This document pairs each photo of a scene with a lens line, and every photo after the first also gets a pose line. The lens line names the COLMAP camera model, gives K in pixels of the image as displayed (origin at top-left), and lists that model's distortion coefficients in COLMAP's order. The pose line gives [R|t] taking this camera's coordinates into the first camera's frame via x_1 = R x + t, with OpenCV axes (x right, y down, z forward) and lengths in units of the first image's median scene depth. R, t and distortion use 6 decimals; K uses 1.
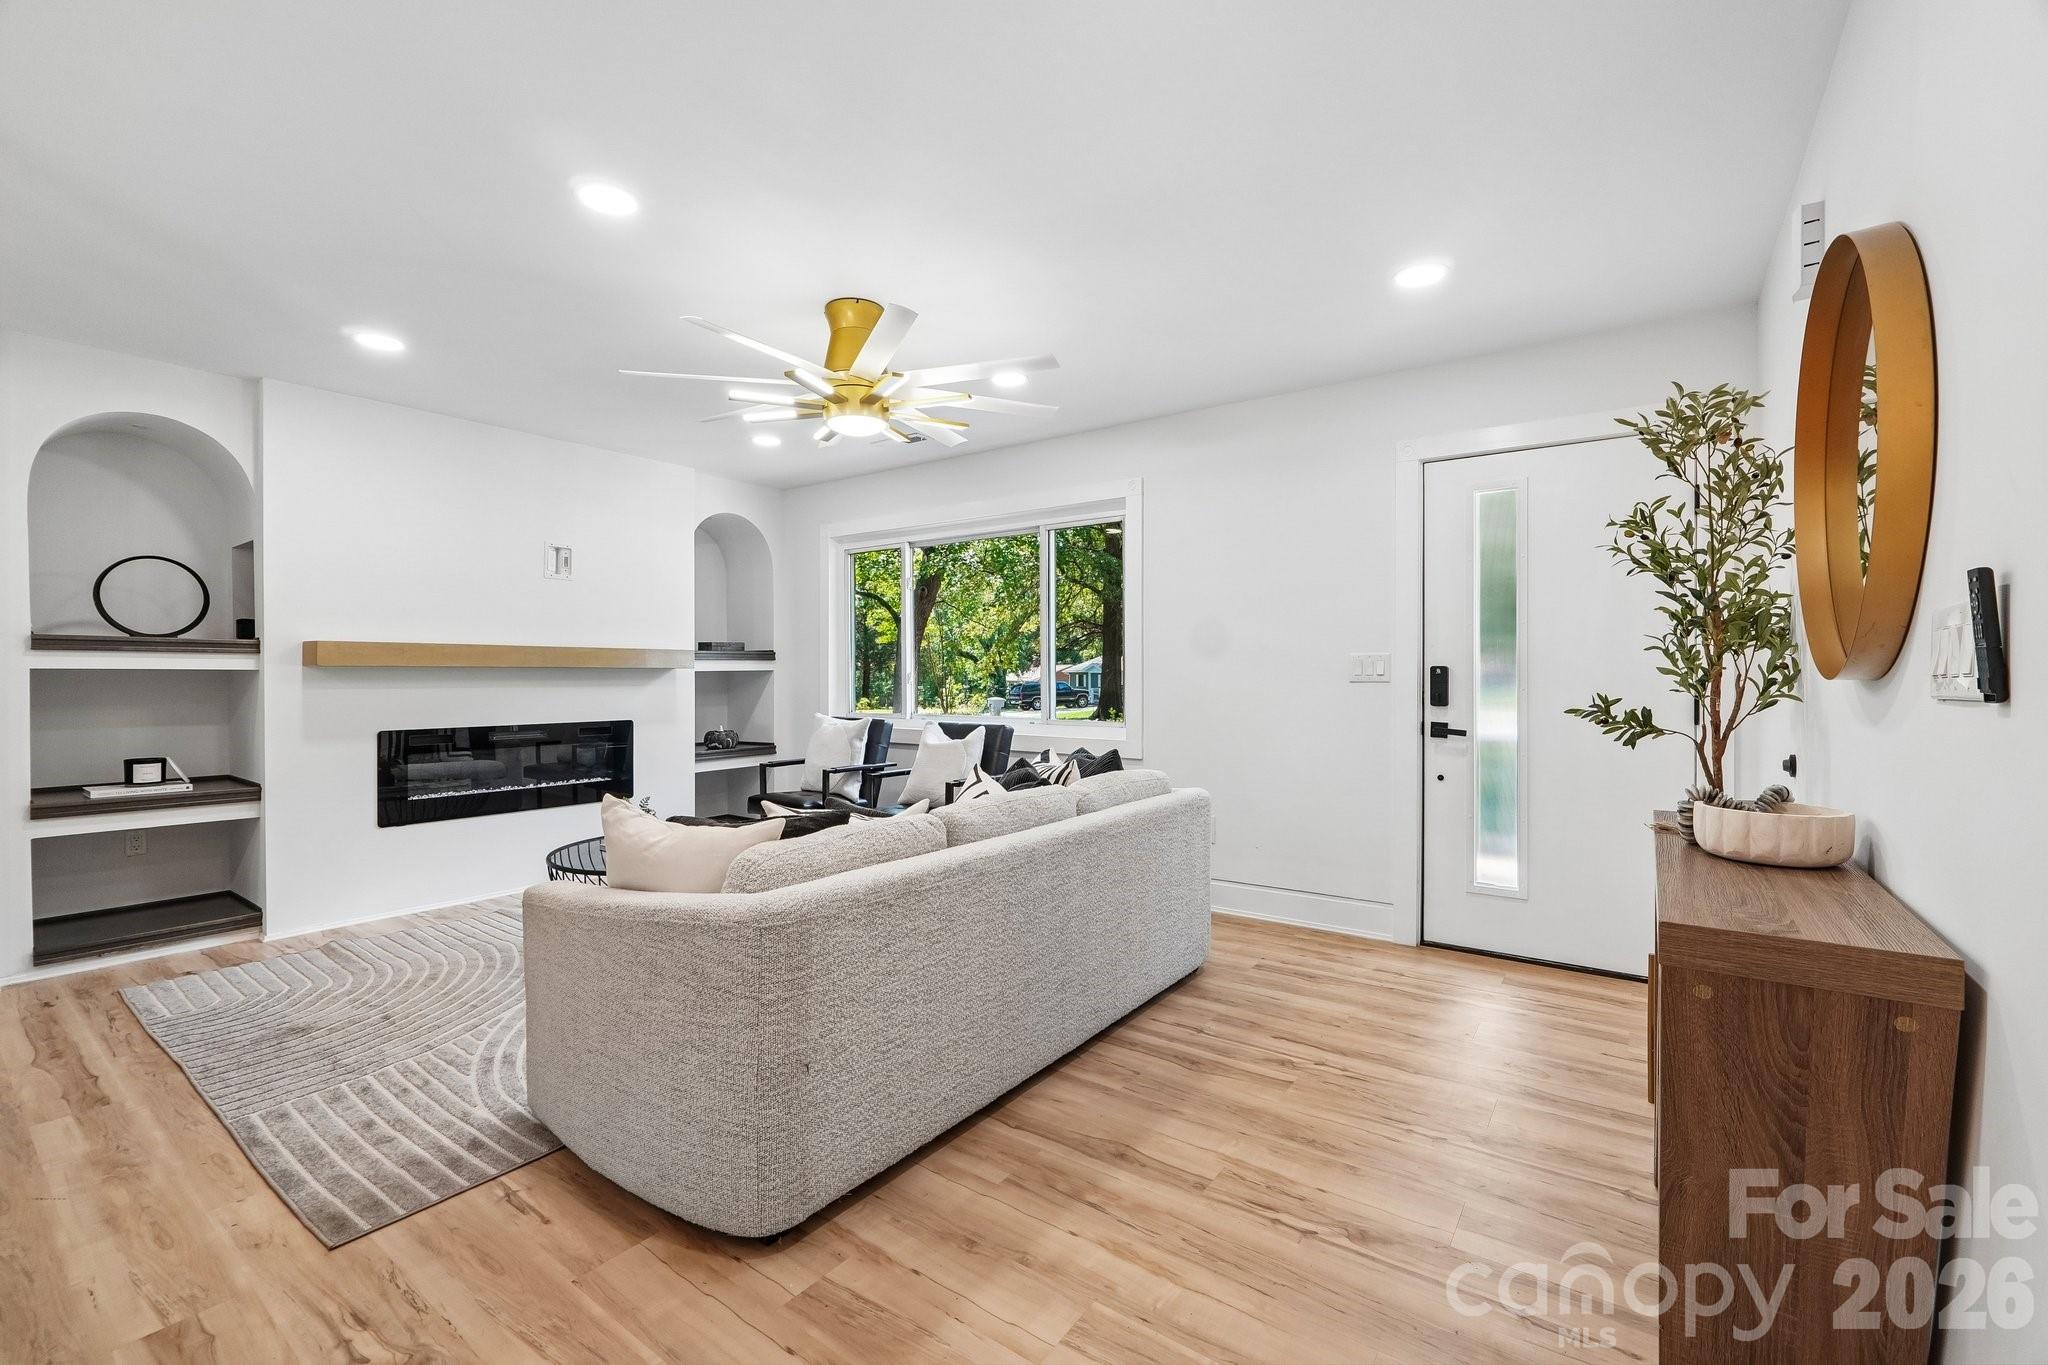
lens RADIAL K [[862.2, 0, 1023.6], [0, 862.2, 678.6], [0, 0, 1]] dist [-0.017578, 0.008103]
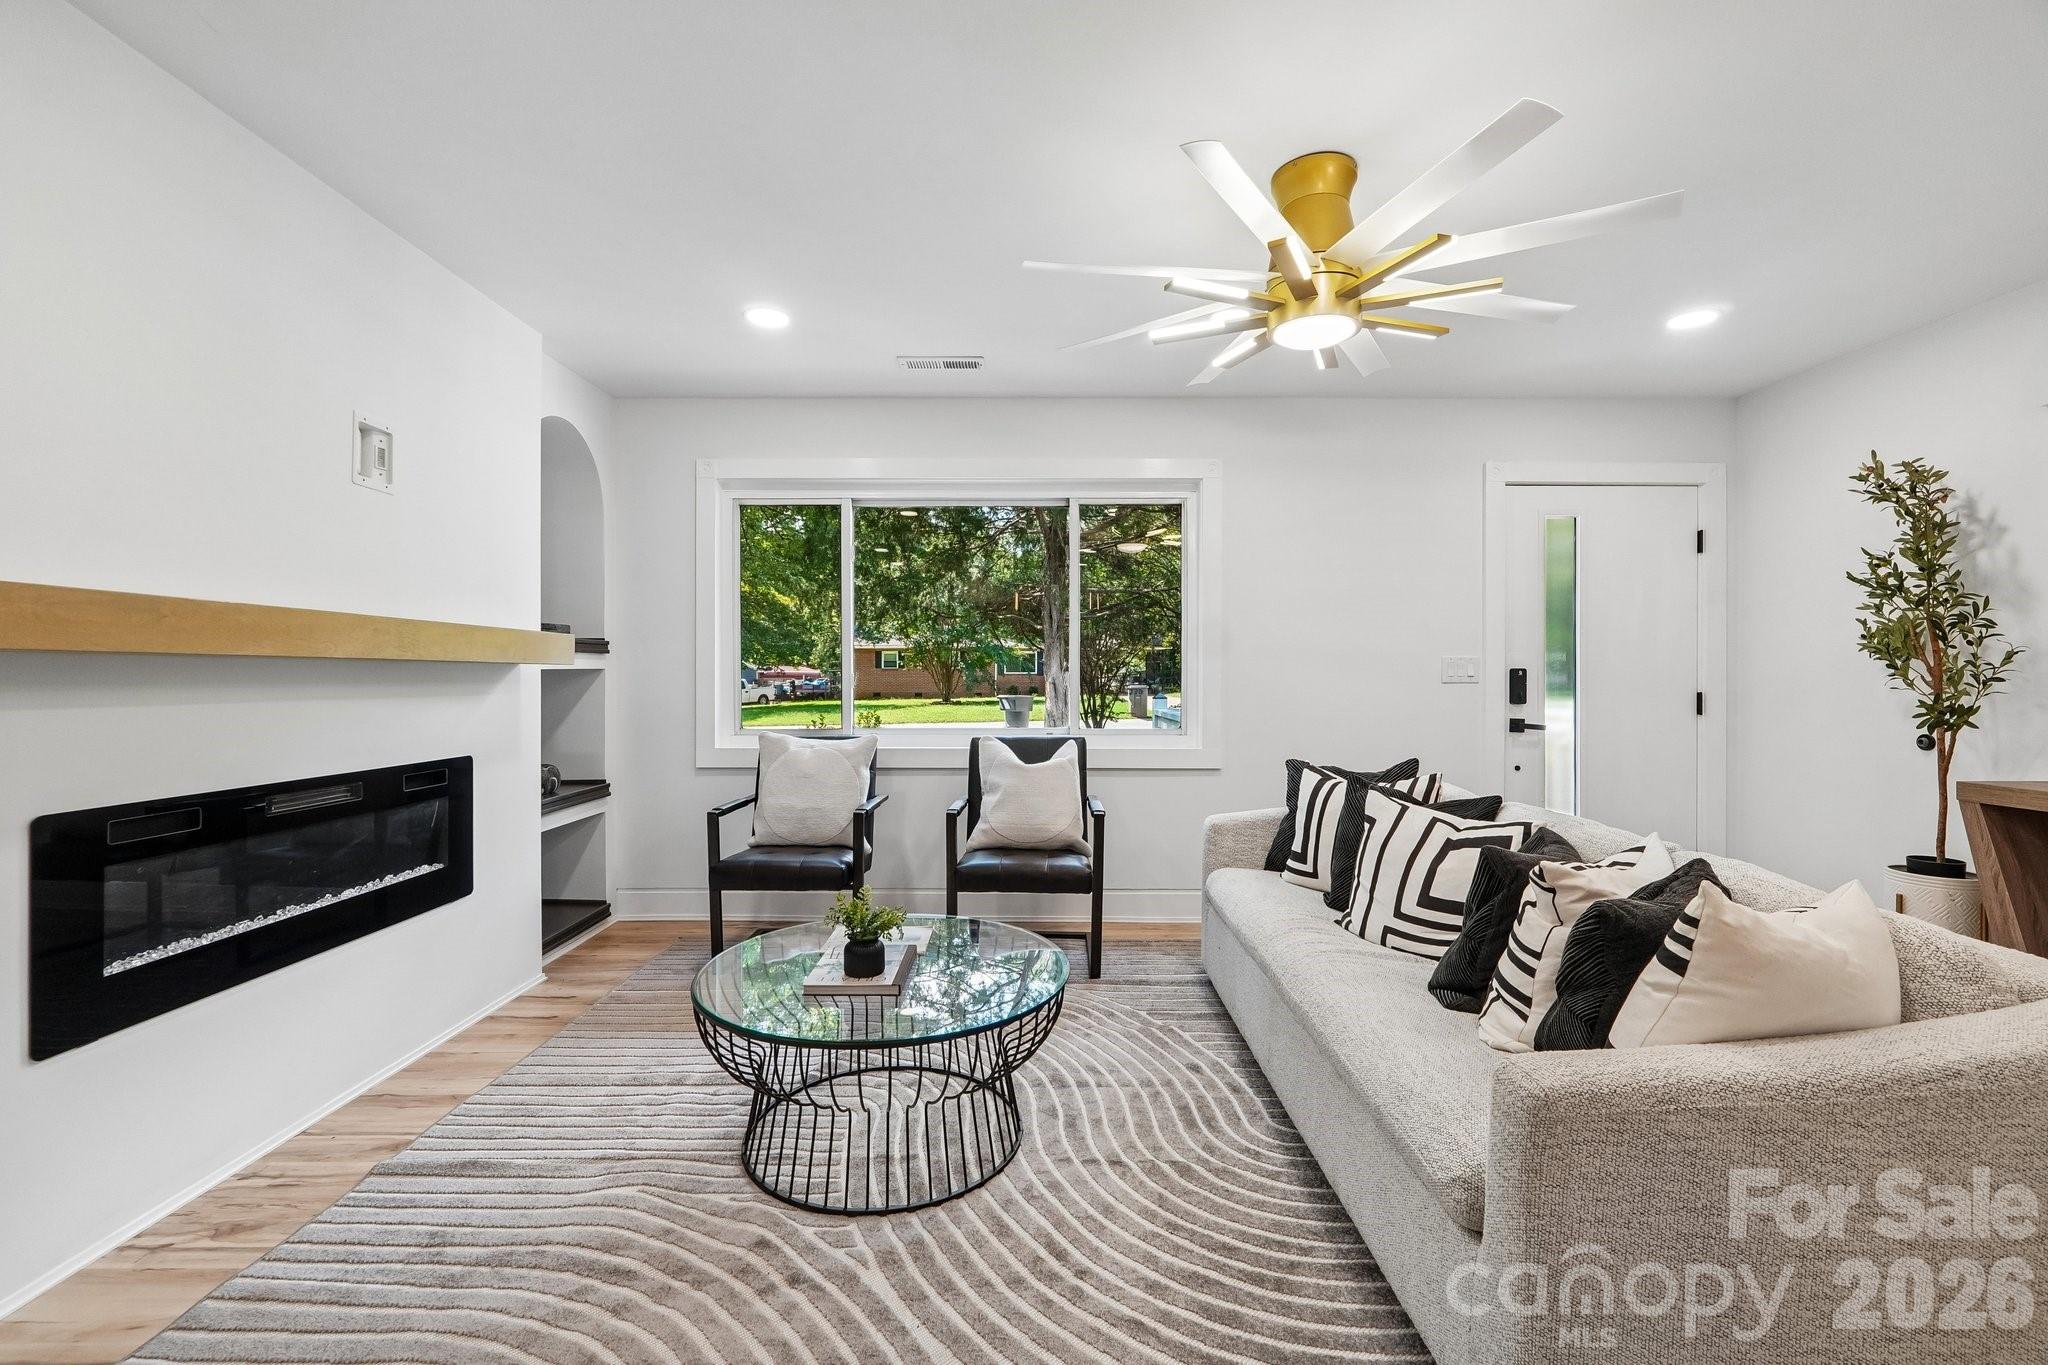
lens RADIAL K [[862.2, 0, 1023.6], [0, 862.2, 678.6], [0, 0, 1]] dist [-0.017578, 0.008103]
pose [[0.808840, -0.000249, 0.588028, -0.695644], [0.002349, 0.999993, -0.002807, 0.000287], [-0.588024, 0.003651, 0.808835, 0.471706]]
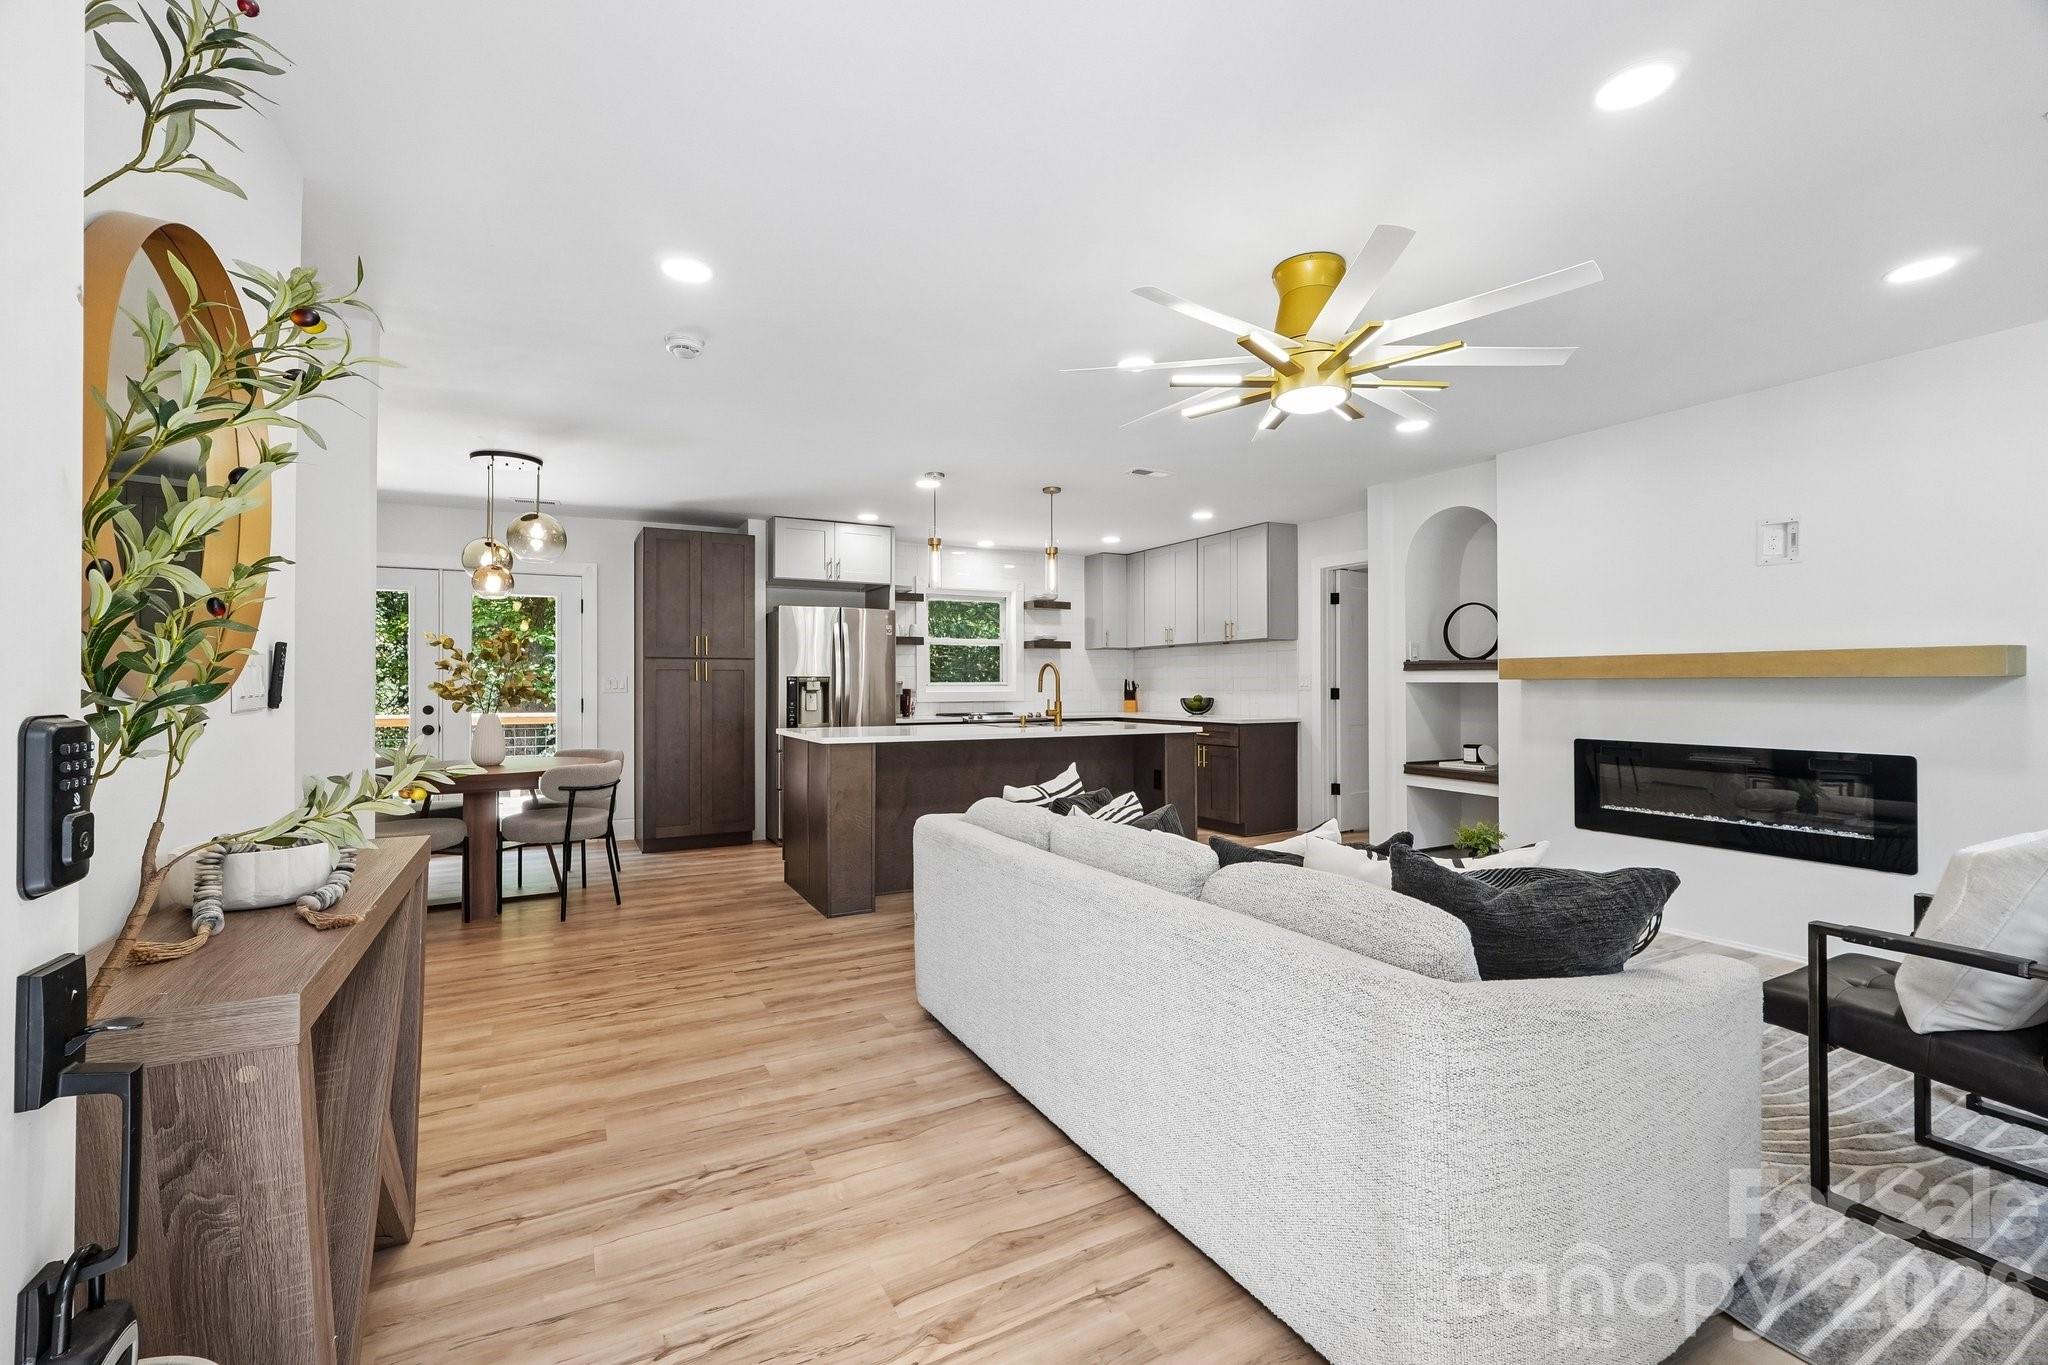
lens RADIAL K [[862.2, 0, 1023.6], [0, 862.2, 678.6], [0, 0, 1]] dist [-0.017578, 0.008103]
pose [[-0.426768, -0.004515, -0.904350, 0.595371], [-0.001710, 0.999990, -0.004185, -0.009697], [0.904359, -0.000239, -0.426772, 0.936020]]
